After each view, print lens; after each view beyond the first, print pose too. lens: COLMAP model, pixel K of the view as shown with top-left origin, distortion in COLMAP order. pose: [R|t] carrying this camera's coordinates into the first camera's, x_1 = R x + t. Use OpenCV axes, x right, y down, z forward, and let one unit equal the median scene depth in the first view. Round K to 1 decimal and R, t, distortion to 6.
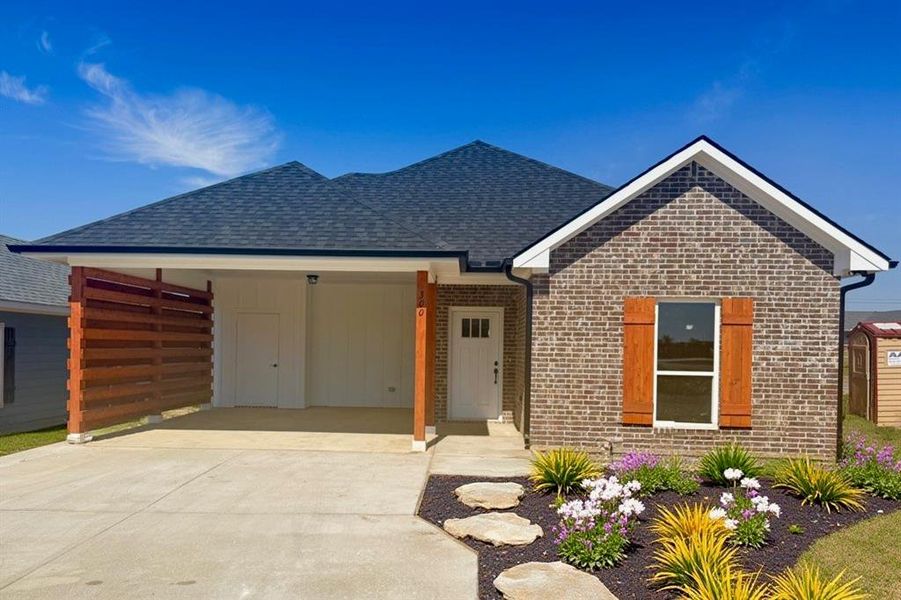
lens RADIAL K [[657.8, 0, 449.7], [0, 657.8, 360.5], [0, 0, 1]] dist [0.040857, -0.001778]
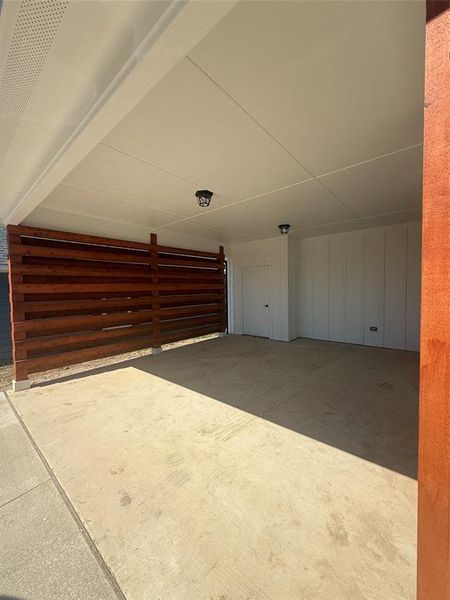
lens RADIAL K [[238.2, 0, 225.4], [0, 238.2, 298.9], [0, 0, 1]] dist [0.001049, 0.000101]
pose [[0.774956, -0.003870, -0.632003, -0.049500], [0.019677, 0.999644, 0.018006, -0.024091], [0.631709, -0.026390, 0.774756, 0.894805]]
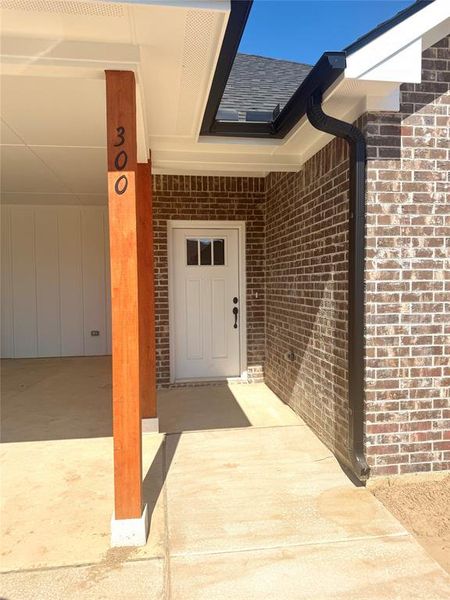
lens RADIAL K [[417.9, 0, 222.5], [0, 417.9, 301.1], [0, 0, 1]] dist [0.118655, -0.193247]
pose [[0.985126, -0.035768, 0.168068, -0.027922], [0.031393, 0.999097, 0.028618, -0.010968], [-0.168940, -0.022916, 0.985360, 0.717684]]
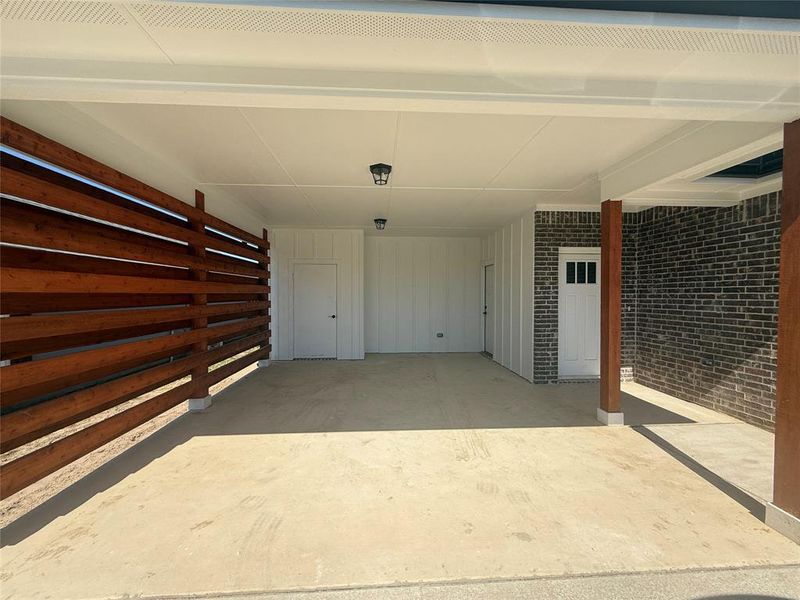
lens RADIAL K [[317.6, 0, 400.0], [0, 317.6, 300.0], [0, 0, 1]] dist [0.001049, 0.000101]
pose [[0.996047, -0.019579, 0.086638, -0.314695], [0.019620, 0.999807, 0.000379, -0.023470], [-0.086629, 0.001322, 0.996240, 0.786852]]
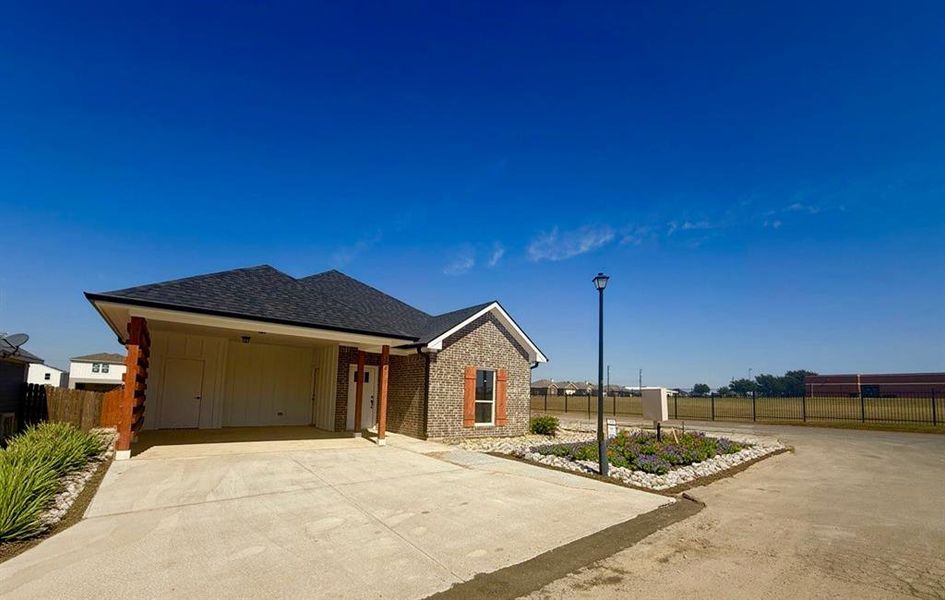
lens RADIAL K [[375.4, 0, 468.9], [0, 375.4, 368.9], [0, 0, 1]] dist [-0.000758, -0.000021]
pose [[0.763909, 0.055274, 0.642952, -0.515846], [-0.004167, 0.996727, -0.080737, 0.012374], [-0.645310, 0.058997, 0.761639, 0.052913]]
